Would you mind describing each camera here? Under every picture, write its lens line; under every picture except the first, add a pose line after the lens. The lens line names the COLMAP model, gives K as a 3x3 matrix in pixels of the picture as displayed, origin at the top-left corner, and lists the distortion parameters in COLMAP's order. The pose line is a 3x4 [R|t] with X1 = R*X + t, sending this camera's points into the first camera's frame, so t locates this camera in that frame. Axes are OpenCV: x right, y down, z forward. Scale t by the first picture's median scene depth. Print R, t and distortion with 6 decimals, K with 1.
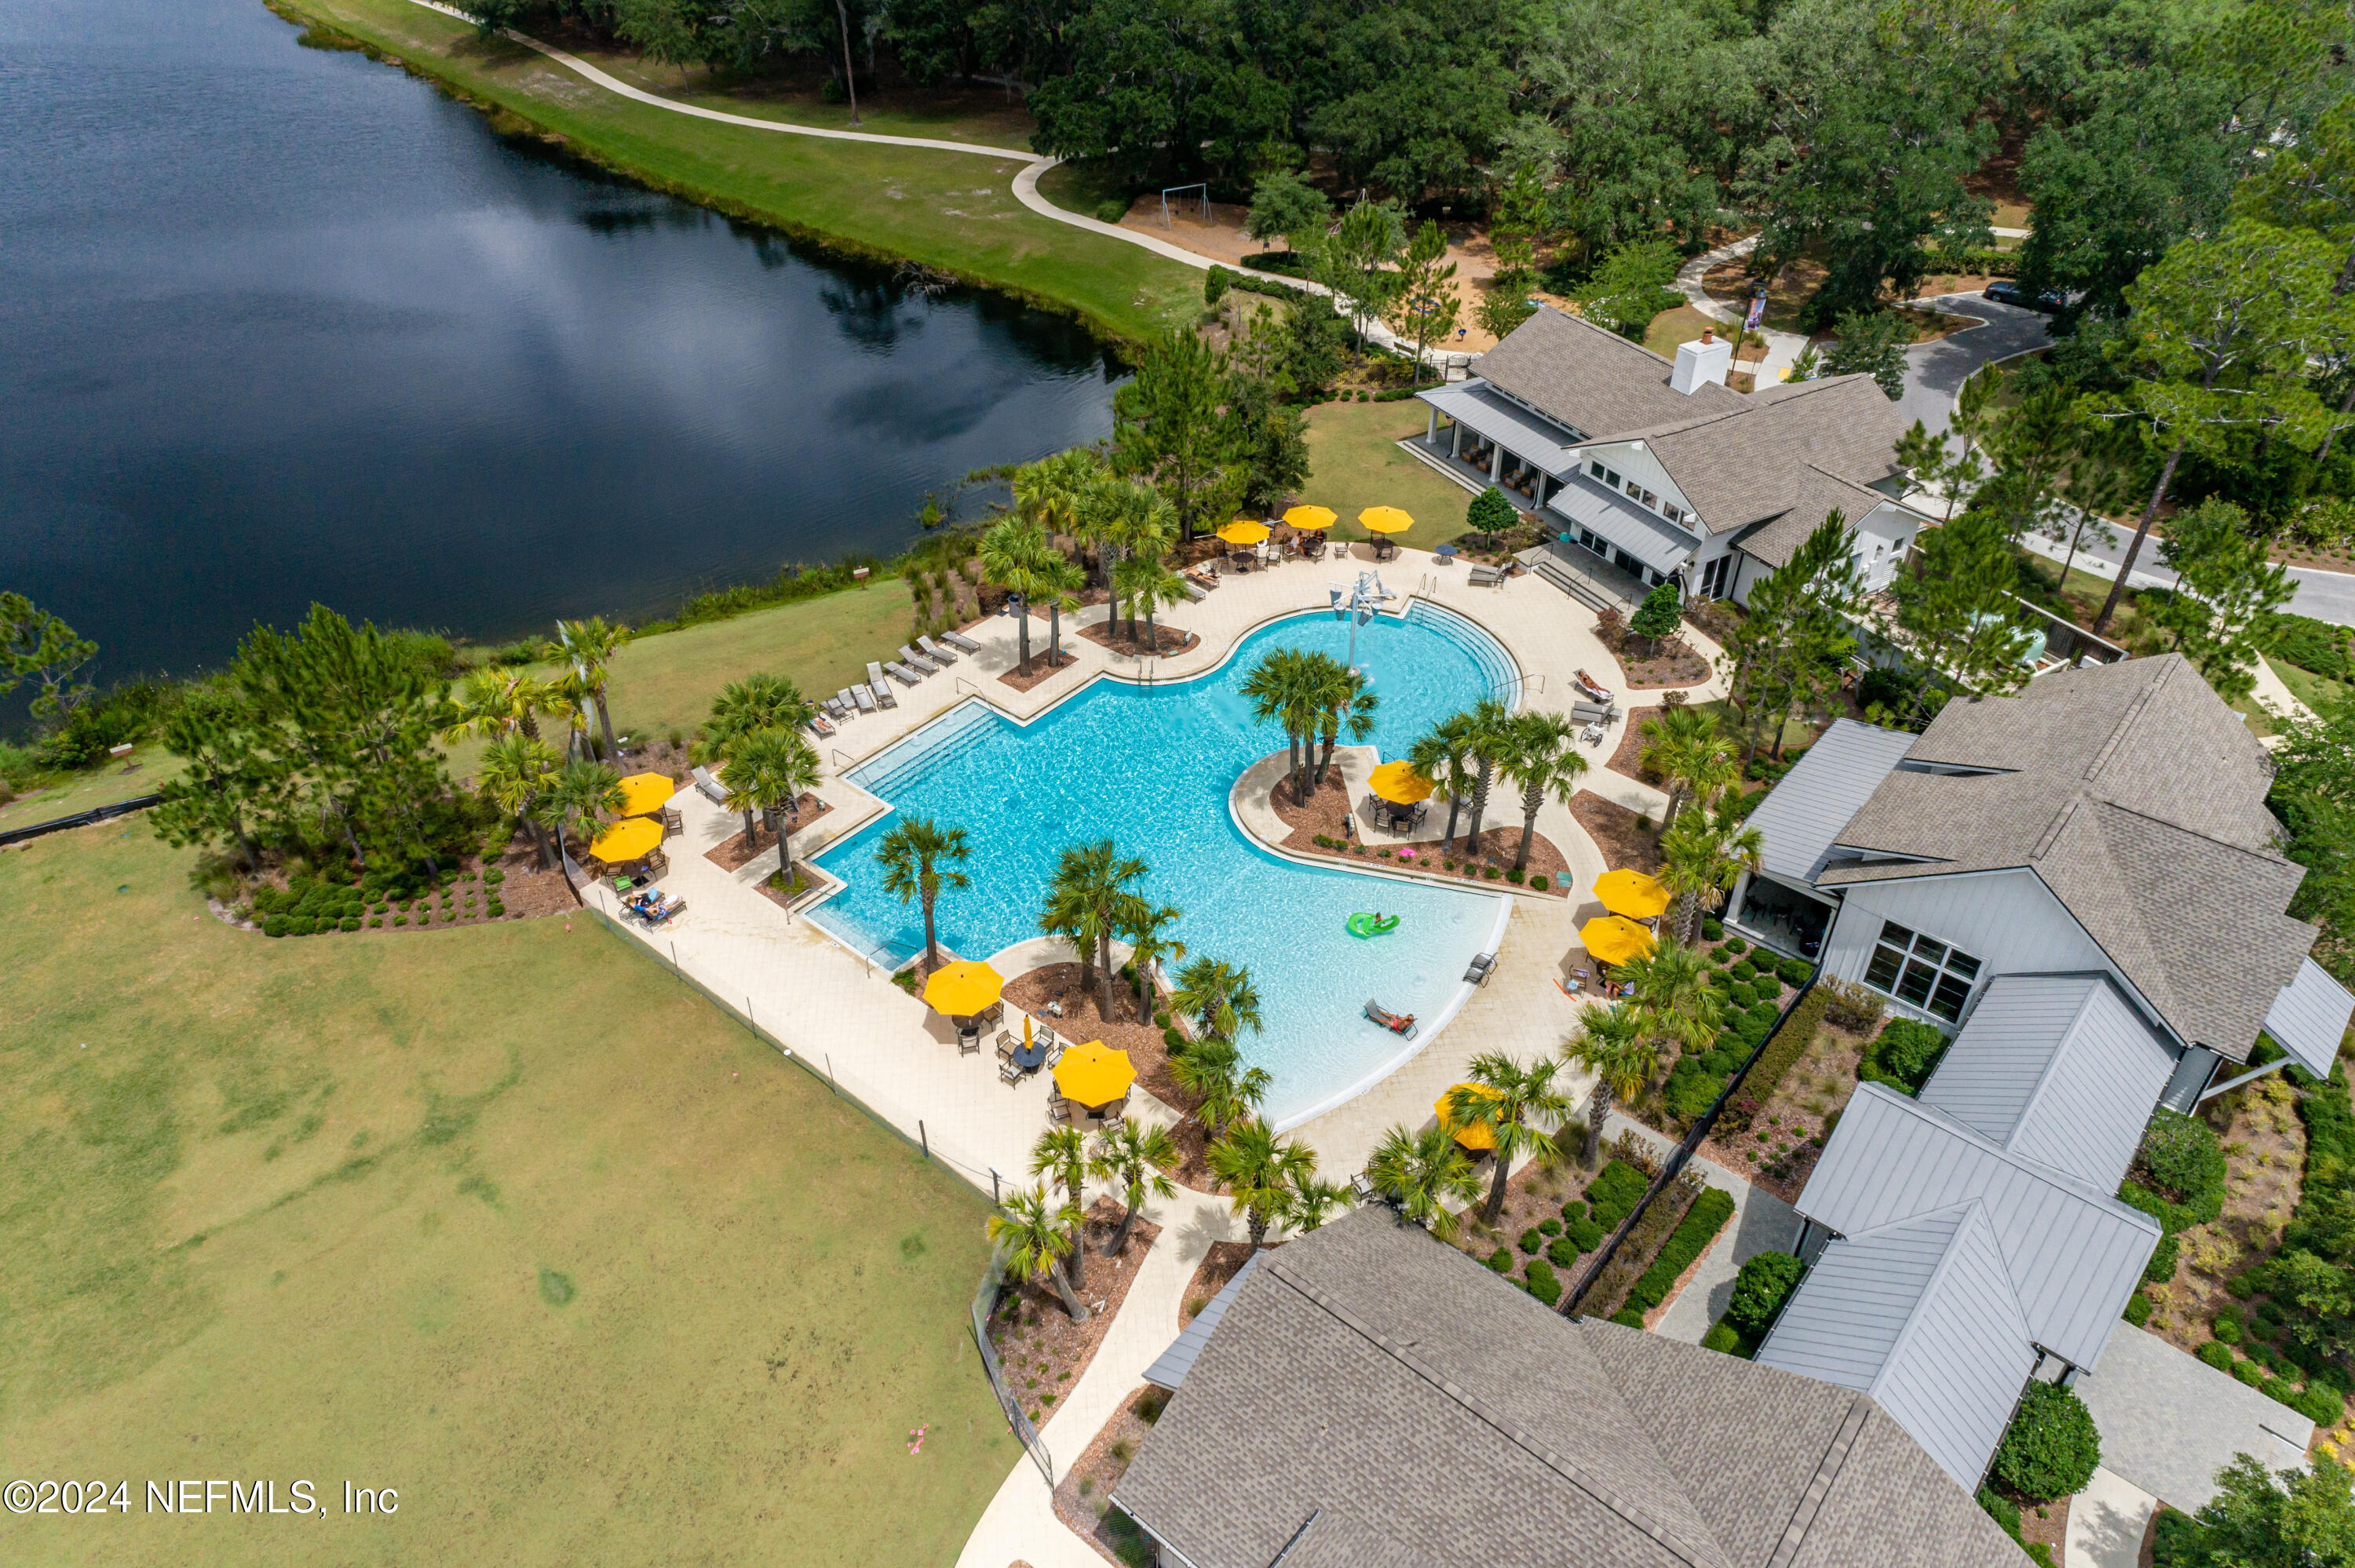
lens RADIAL K [[1590.5, 0, 1177.5], [0, 1590.5, 784.0], [0, 0, 1]] dist [0.044500, 0.004633]
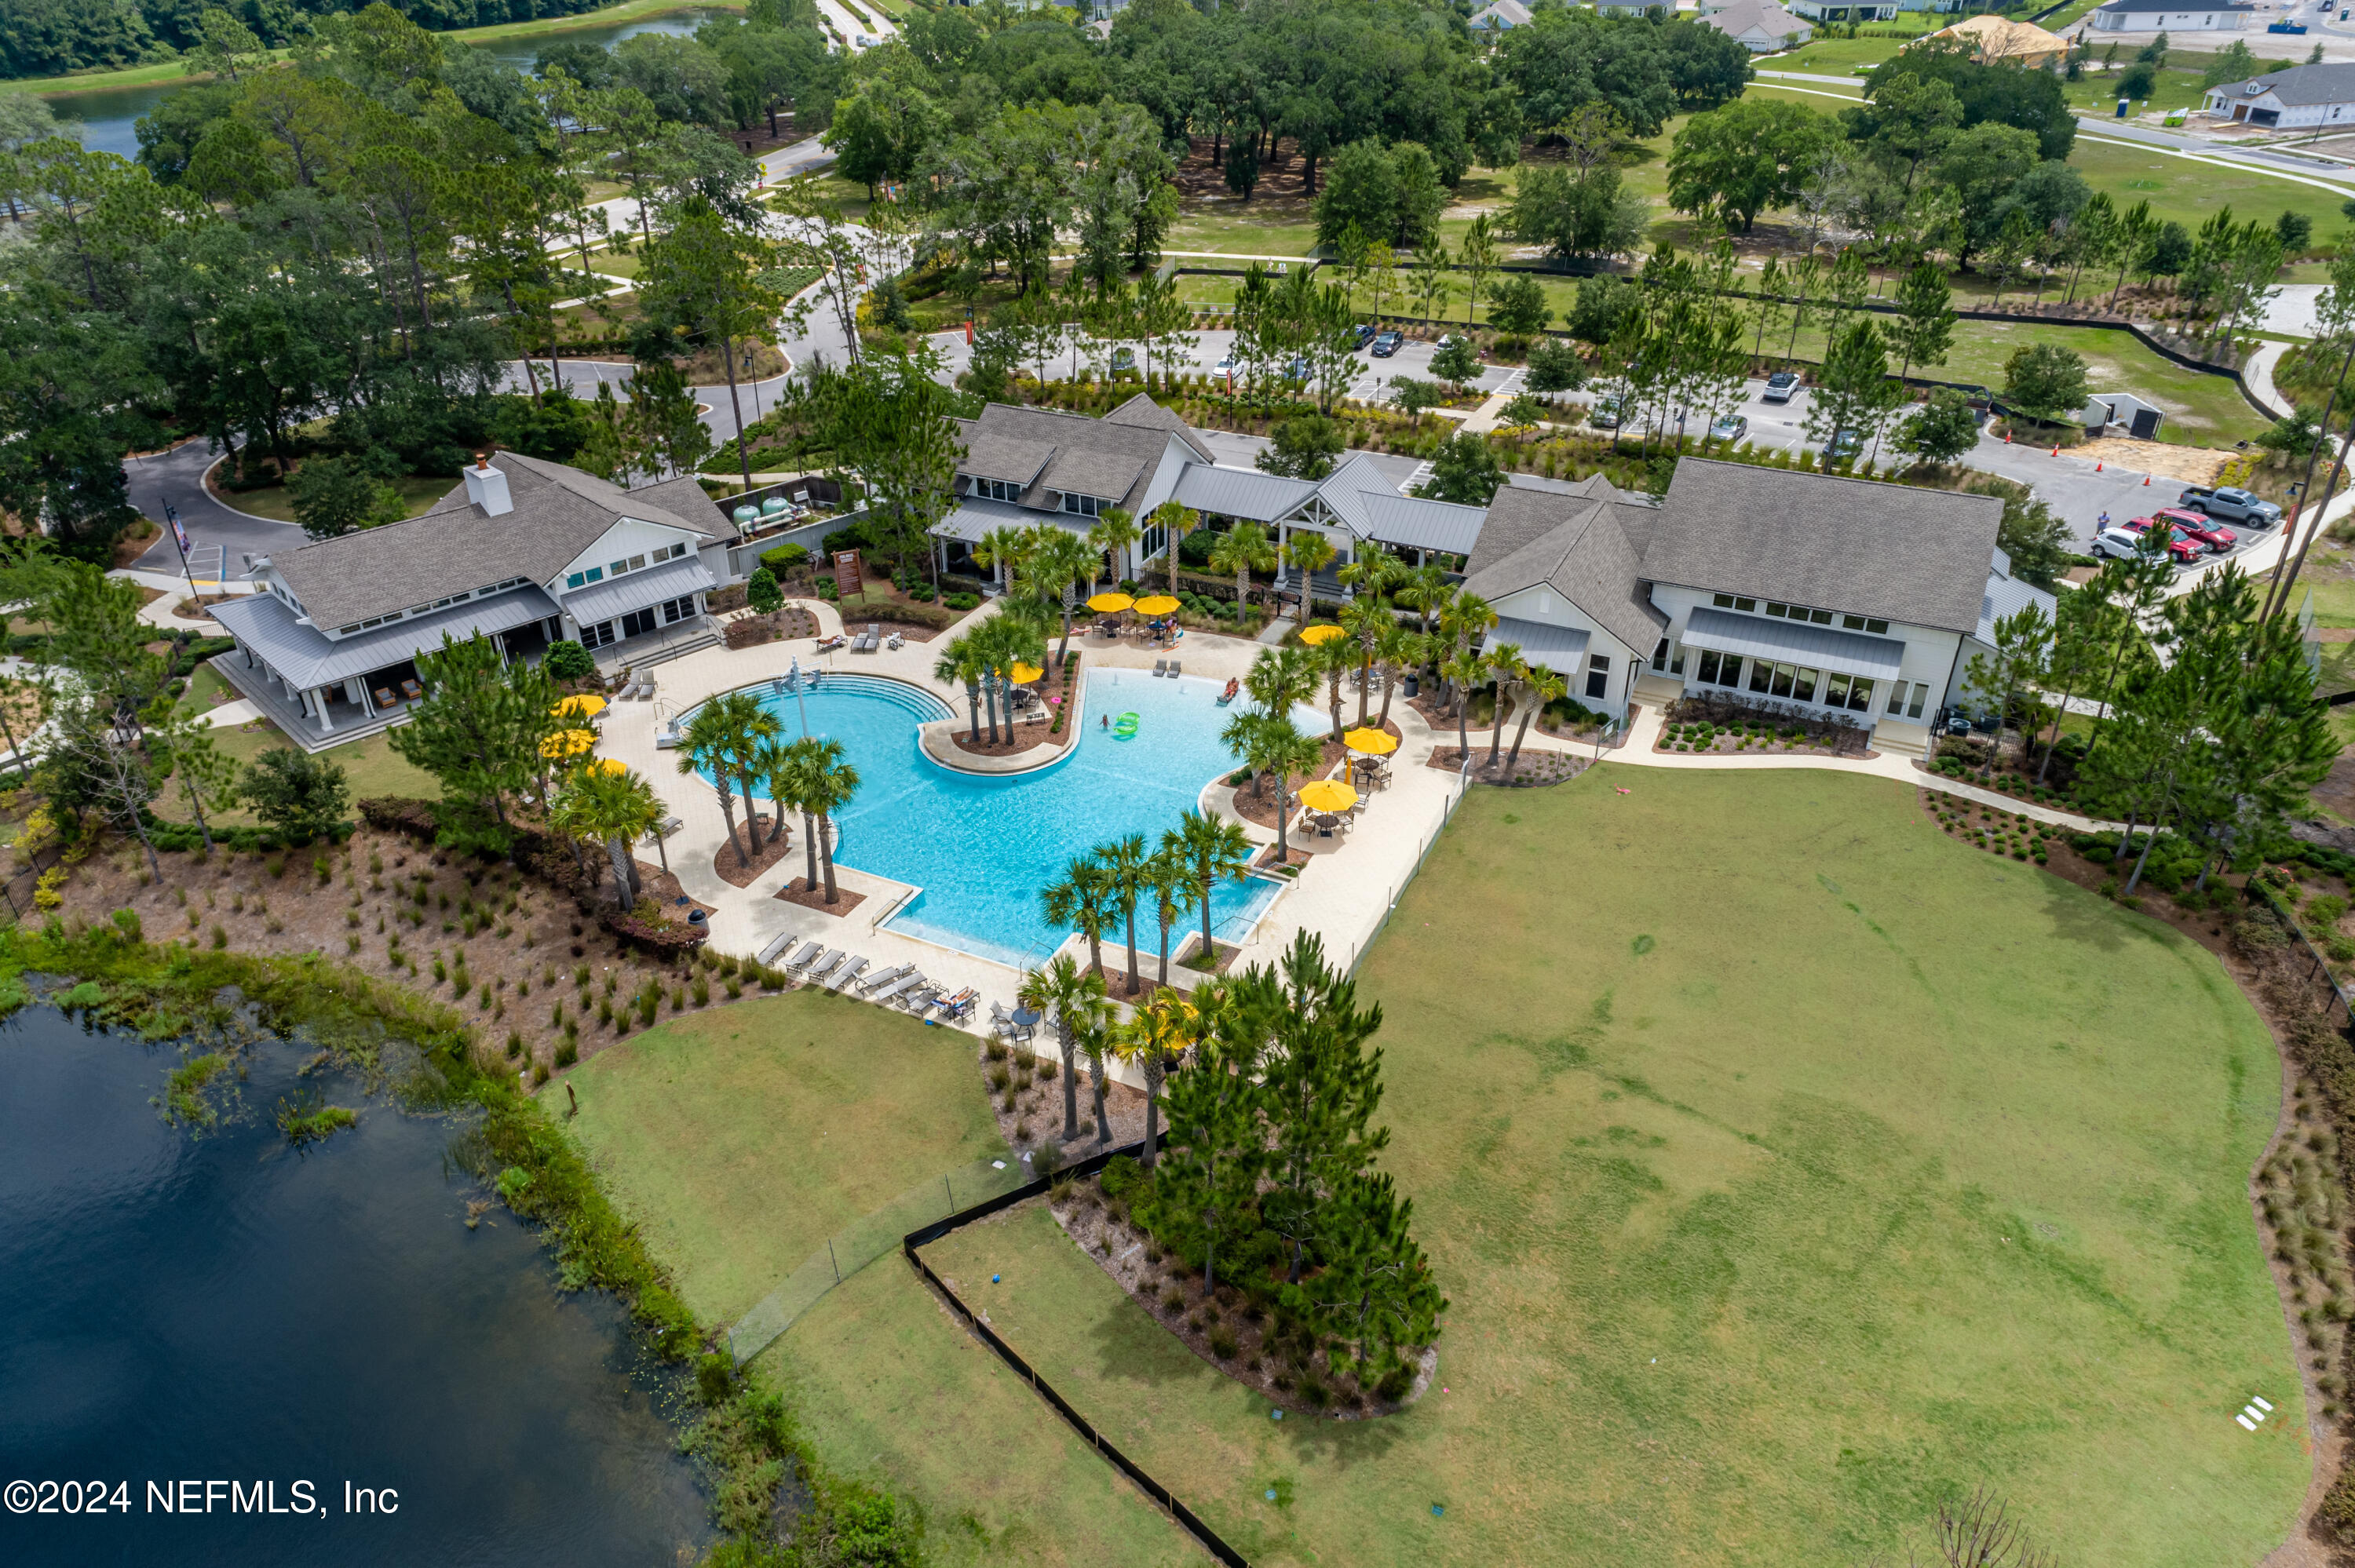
lens RADIAL K [[1590.5, 0, 1177.5], [0, 1590.5, 784.0], [0, 0, 1]] dist [0.044500, 0.004633]
pose [[-0.245357, -0.495996, 0.832939, -1.211243], [0.591336, 0.604273, 0.534019, -0.667979], [-0.768194, 0.623572, 0.145037, 0.894996]]
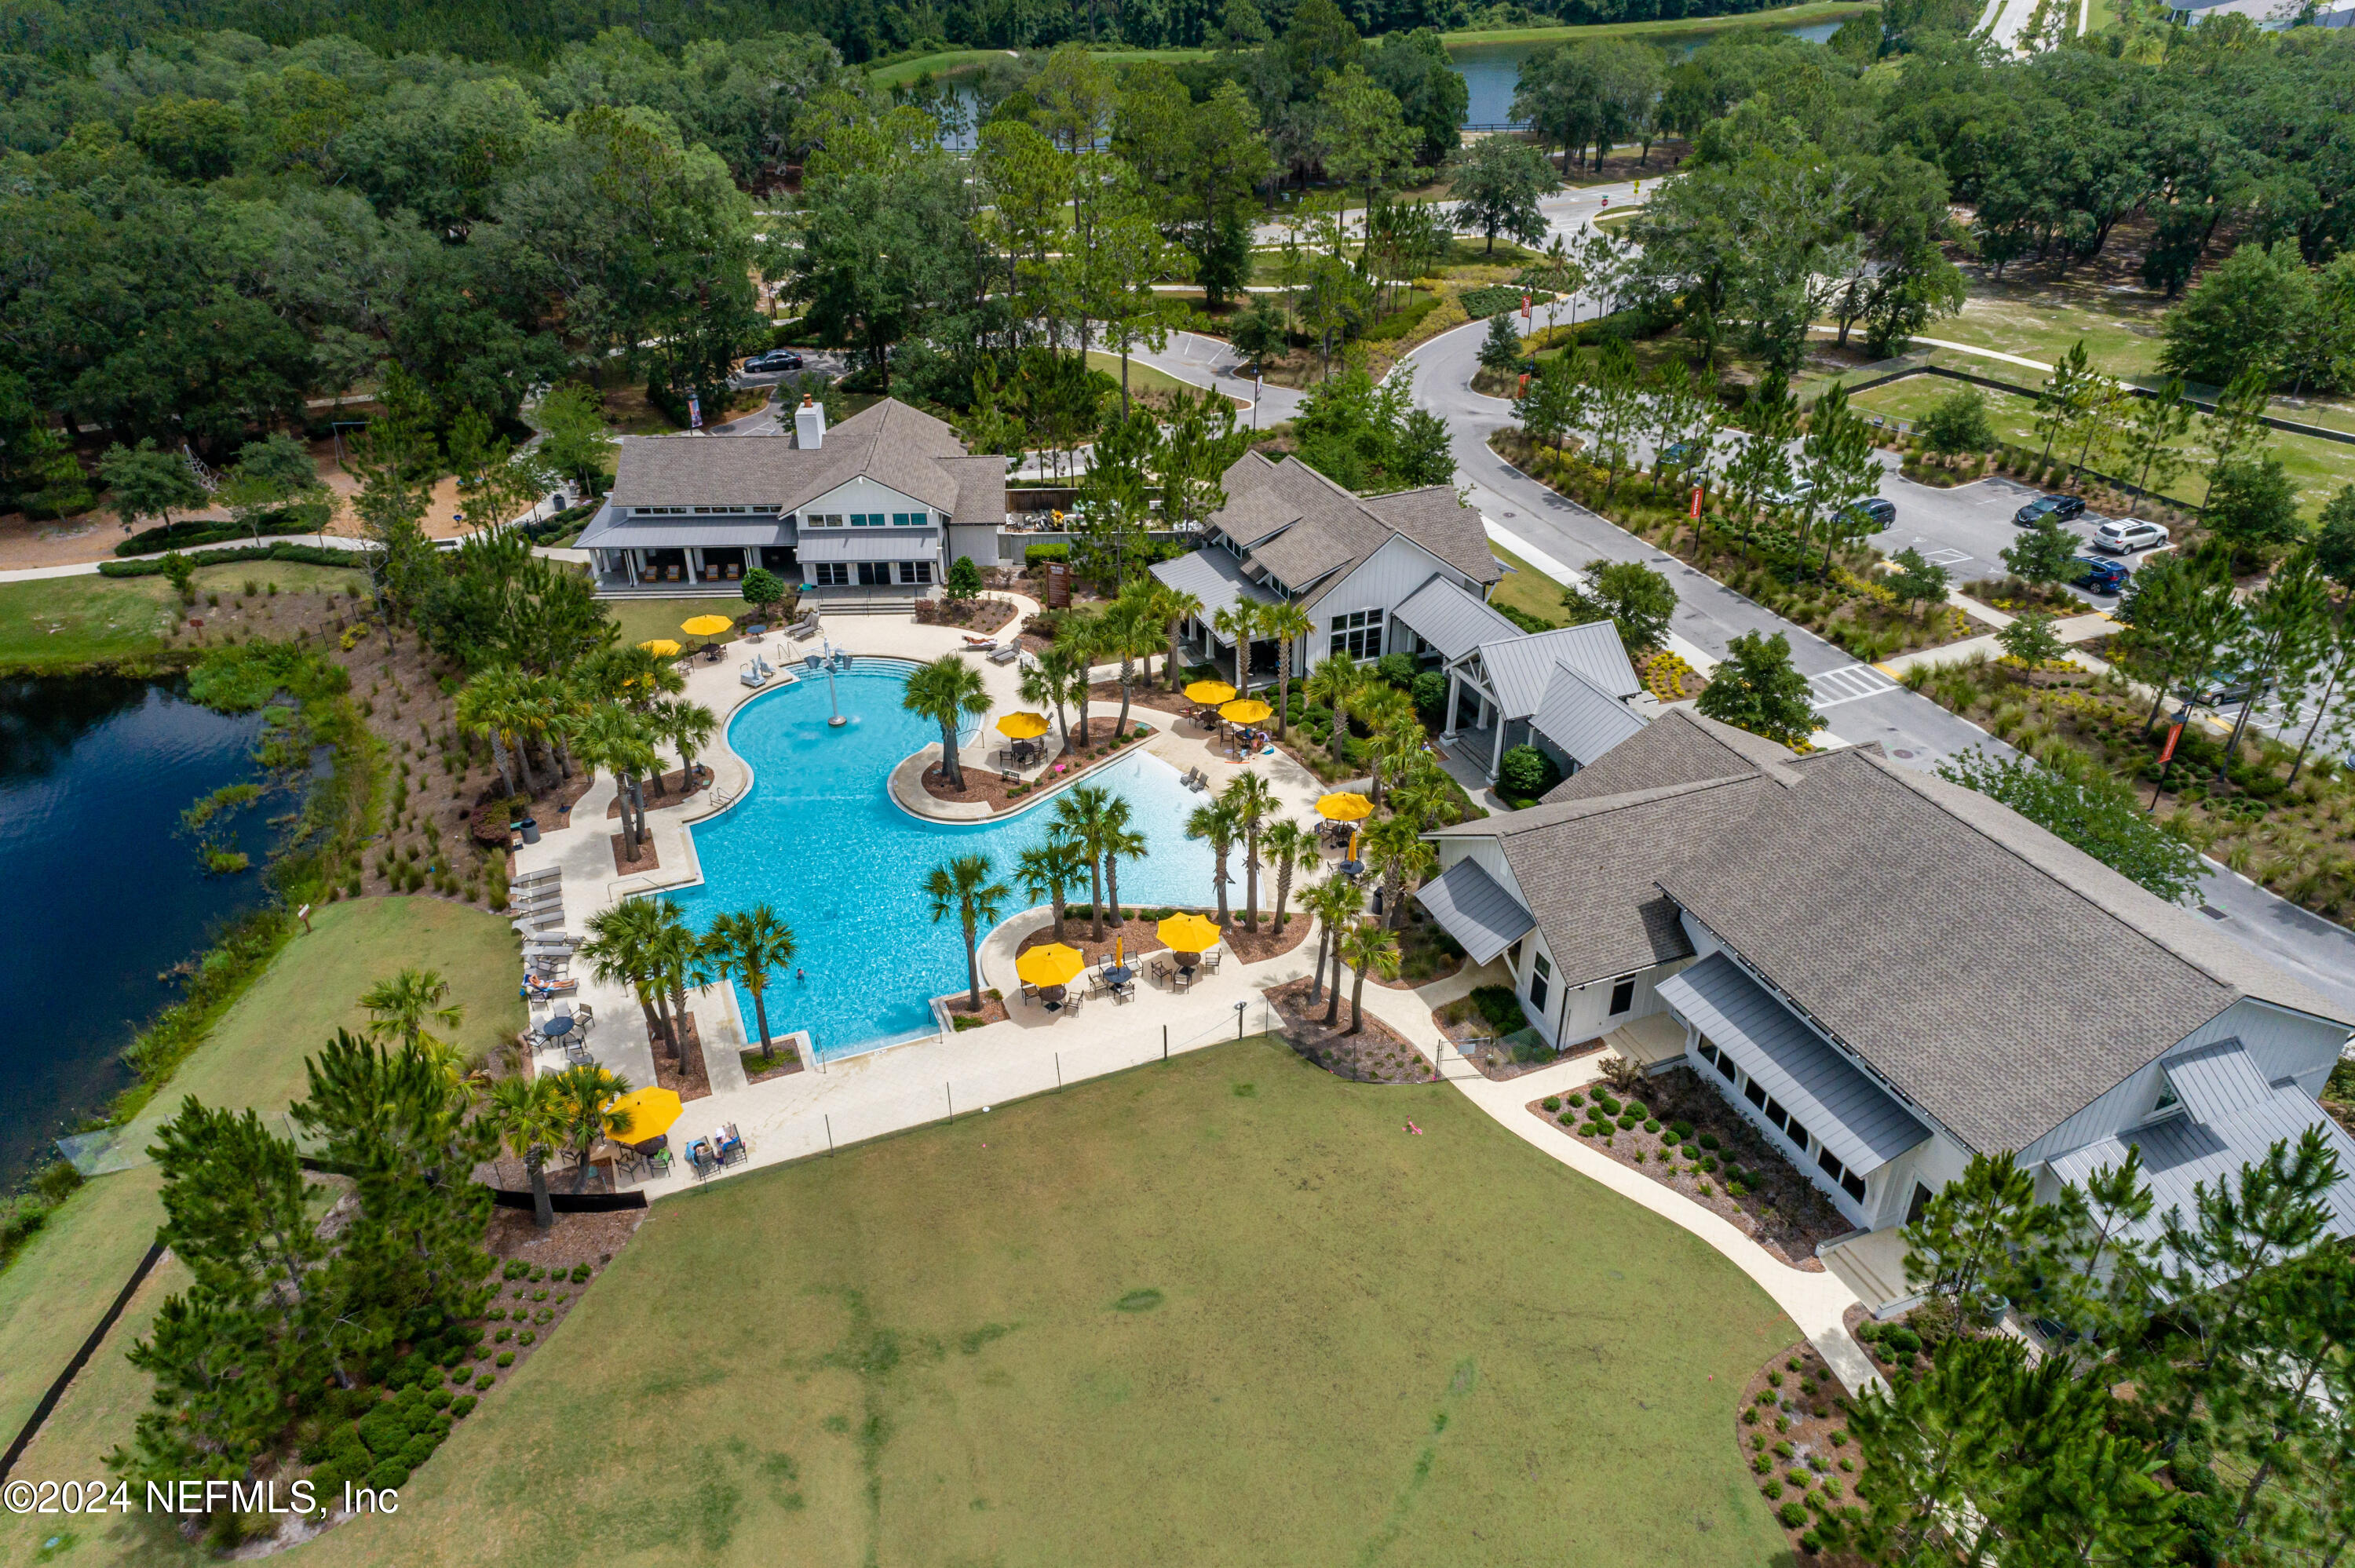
lens RADIAL K [[1590.5, 0, 1177.5], [0, 1590.5, 784.0], [0, 0, 1]] dist [0.044500, 0.004633]
pose [[0.468845, -0.454039, 0.757650, -0.900960], [0.538515, 0.826845, 0.162265, -0.117565], [-0.700133, 0.331928, 0.632169, 0.163897]]
